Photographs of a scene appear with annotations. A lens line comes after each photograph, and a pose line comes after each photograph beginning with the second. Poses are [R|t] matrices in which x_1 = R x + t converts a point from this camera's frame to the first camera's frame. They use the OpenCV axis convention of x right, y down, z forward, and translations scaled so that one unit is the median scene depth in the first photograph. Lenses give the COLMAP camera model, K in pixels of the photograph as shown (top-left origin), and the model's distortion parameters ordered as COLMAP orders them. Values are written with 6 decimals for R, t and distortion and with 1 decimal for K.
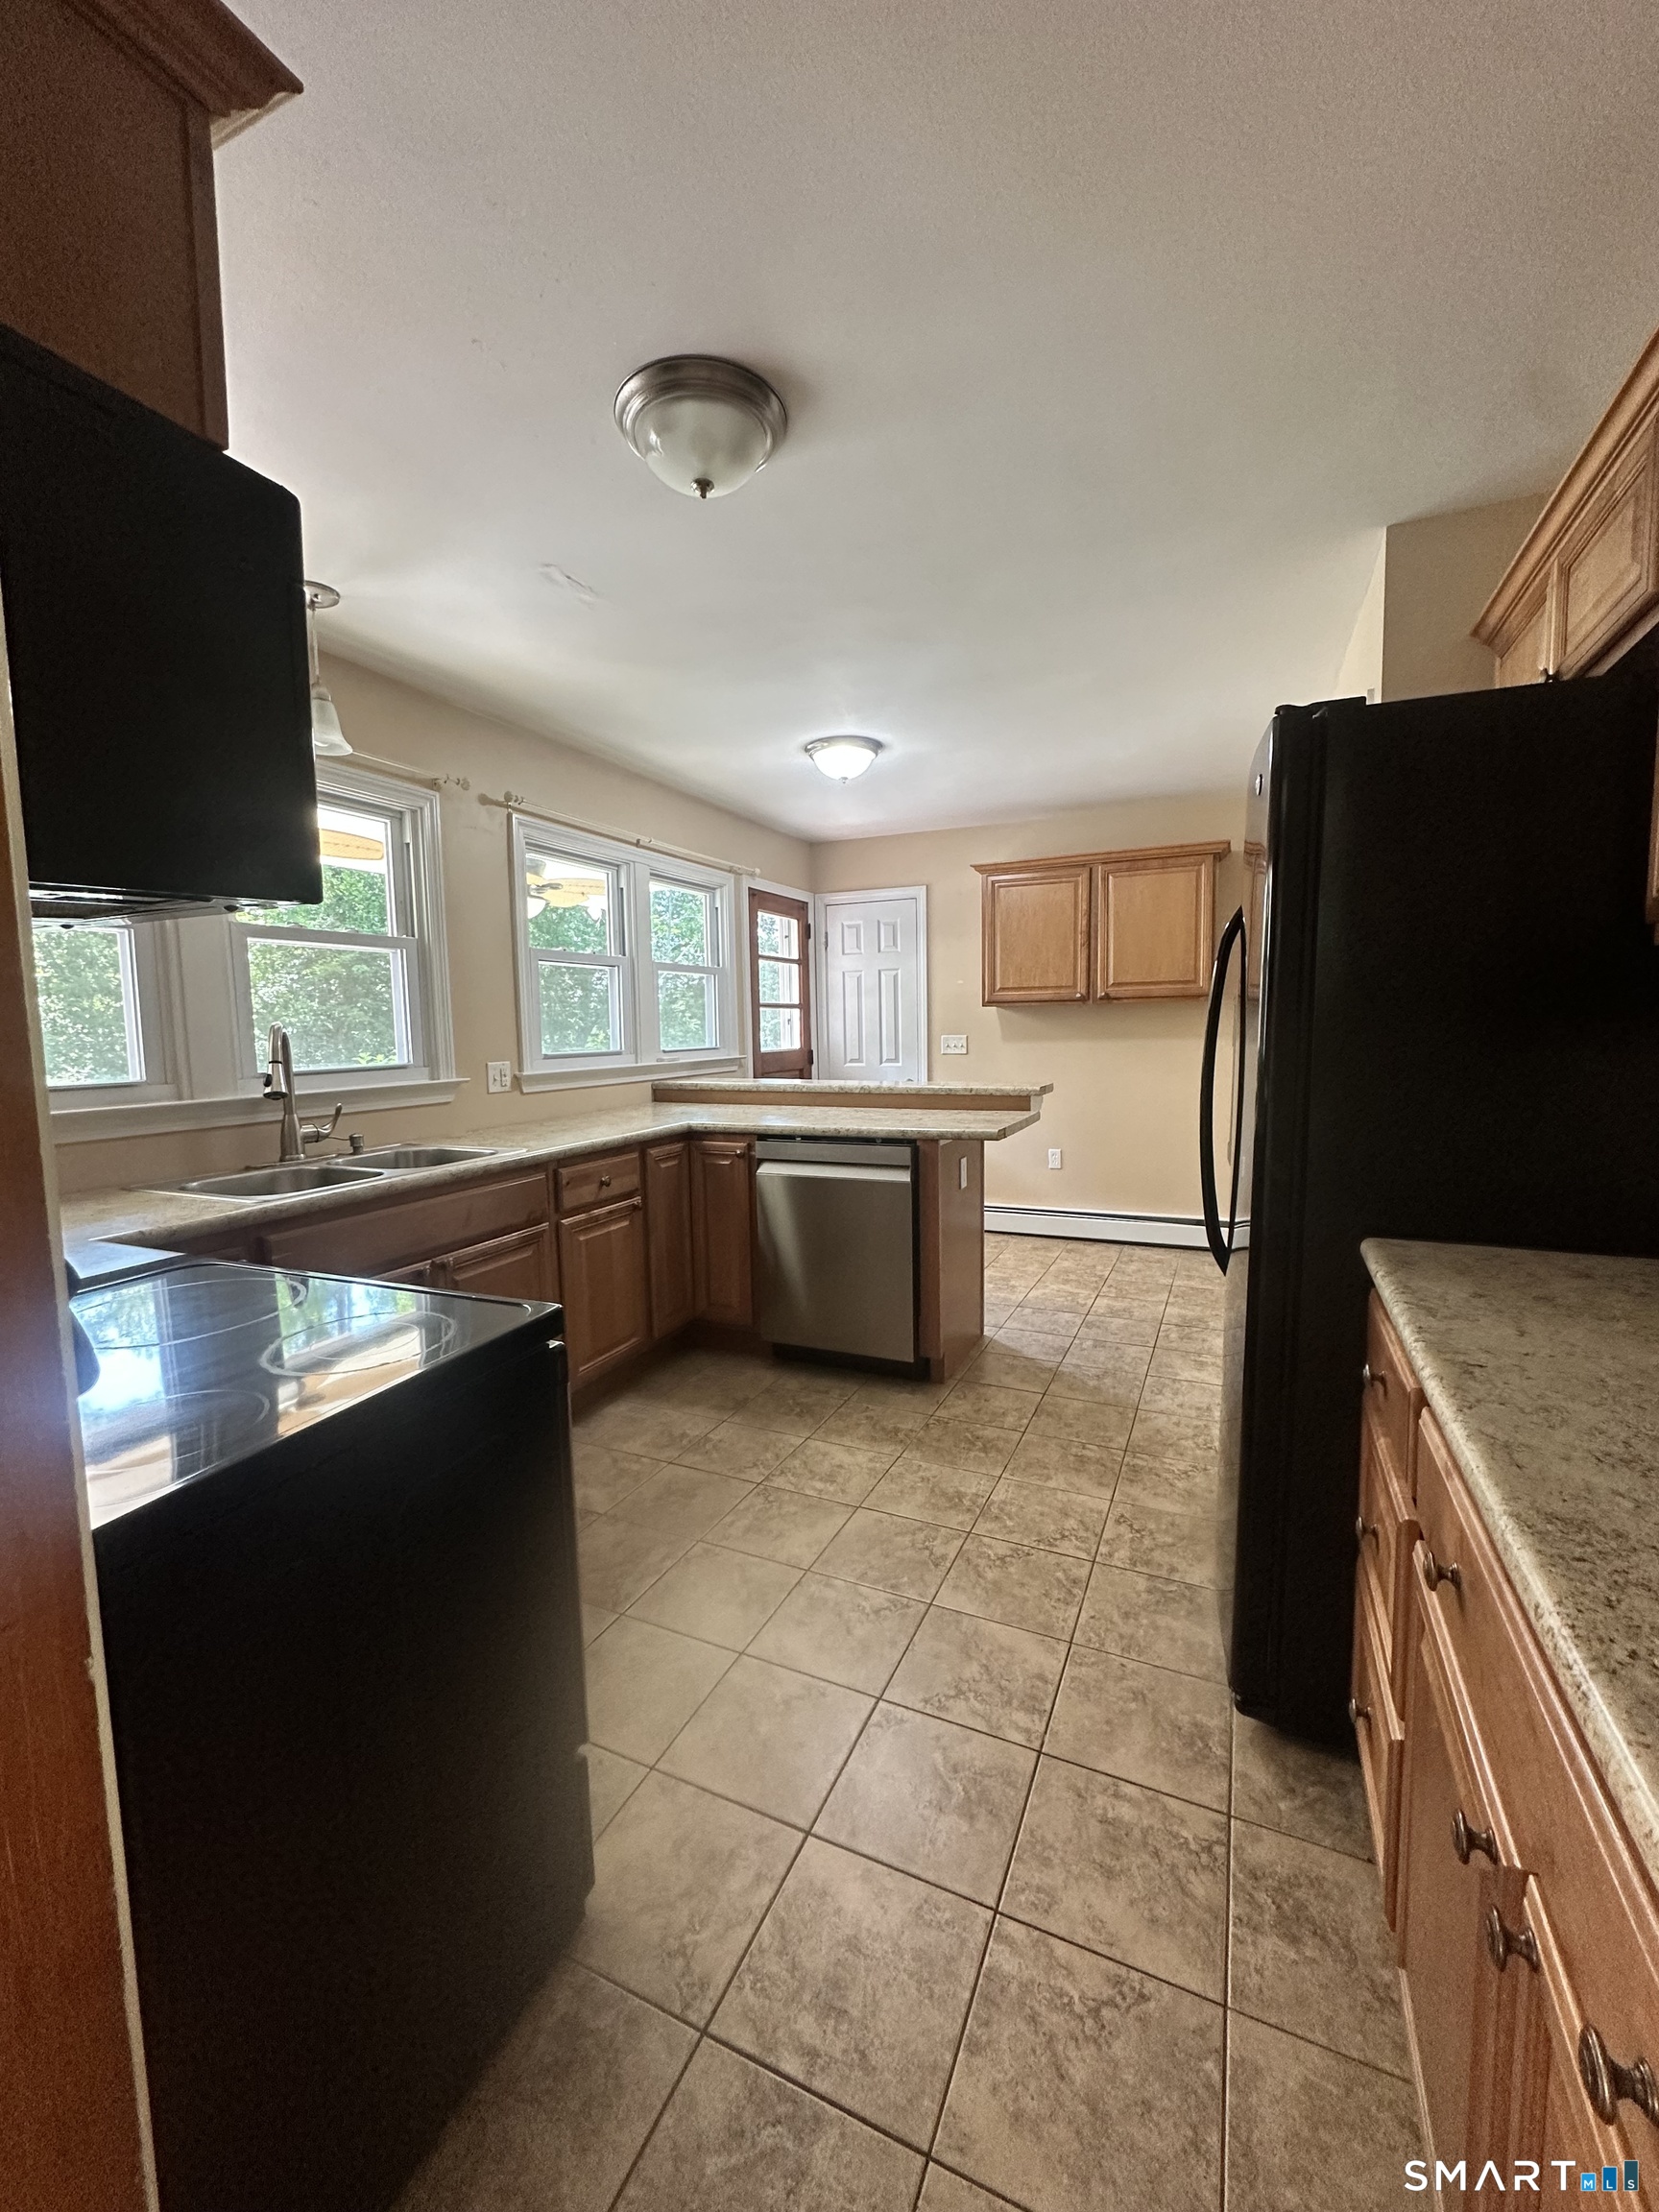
lens RADIAL K [[885.0, 0, 827.2], [0, 885.0, 1104.3], [0, 0, 1]] dist [-0.001581, -0.000197]
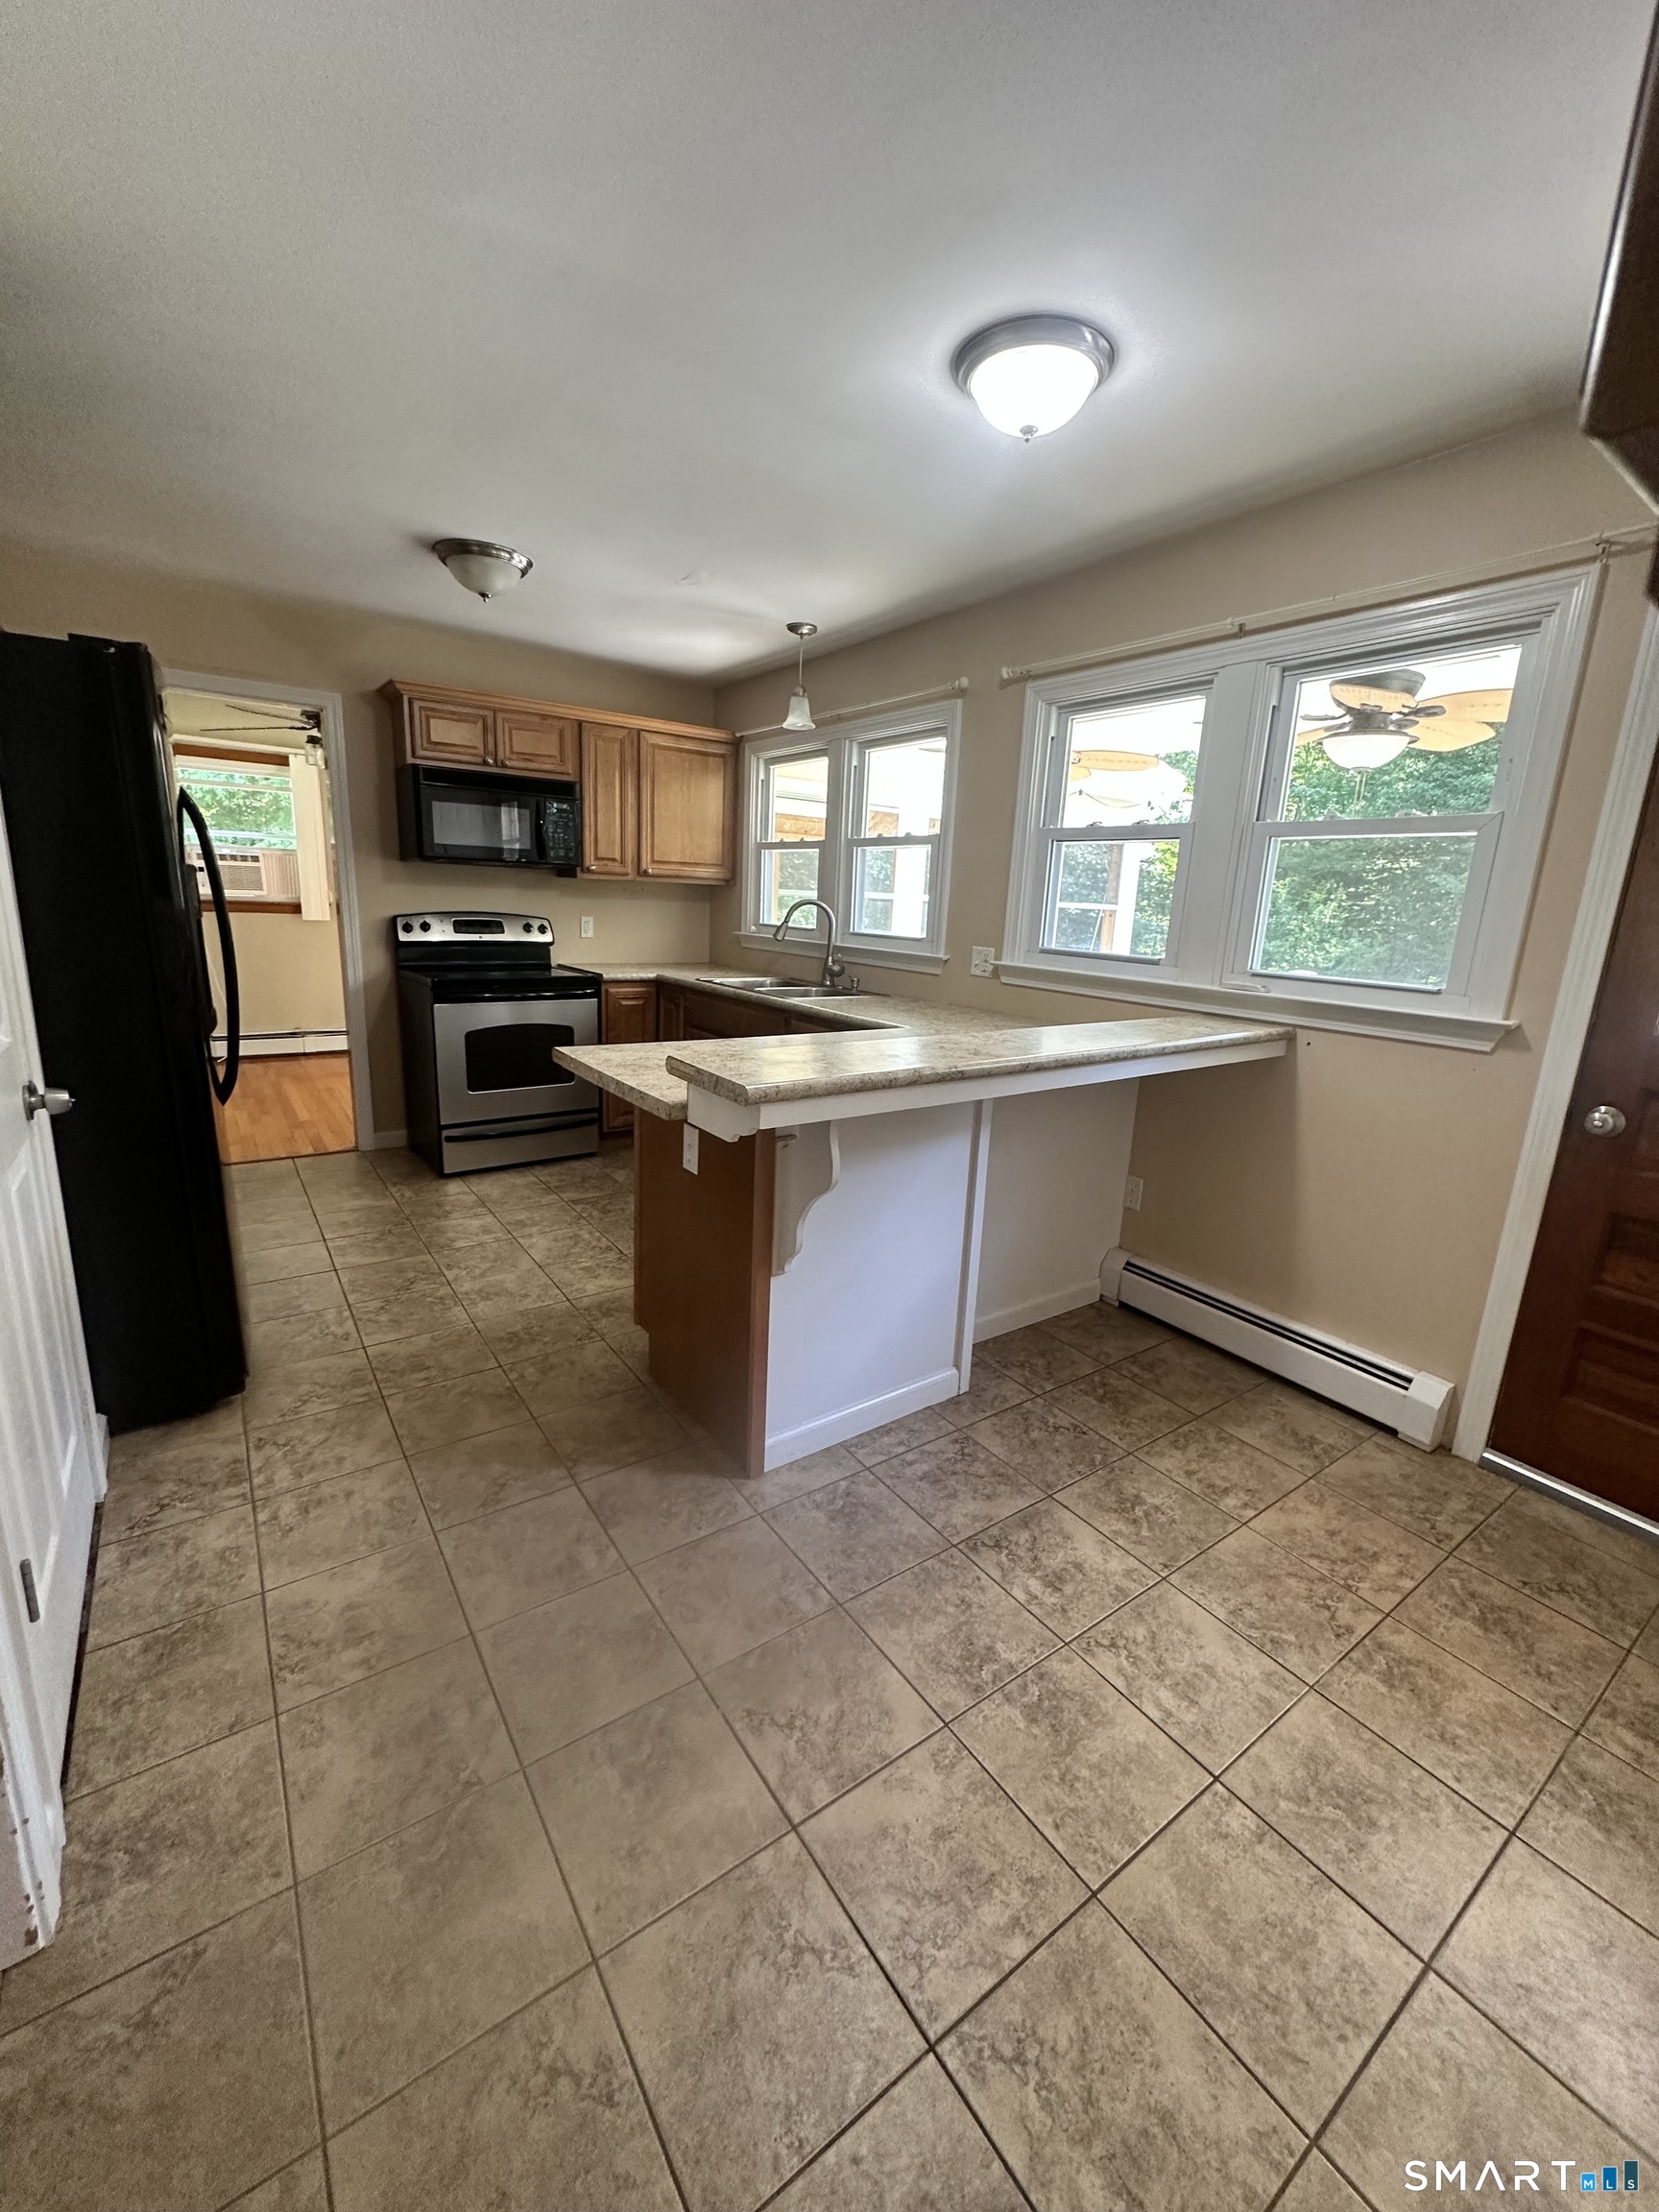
lens RADIAL K [[885.0, 0, 826.0], [0, 885.0, 1104.3], [0, 0, 1]] dist [-0.001581, -0.000197]
pose [[-0.494903, 0.192628, -0.847328, 0.669744], [-0.115979, 0.951752, 0.284108, -0.153353], [0.861174, 0.238878, -0.448684, 1.414009]]
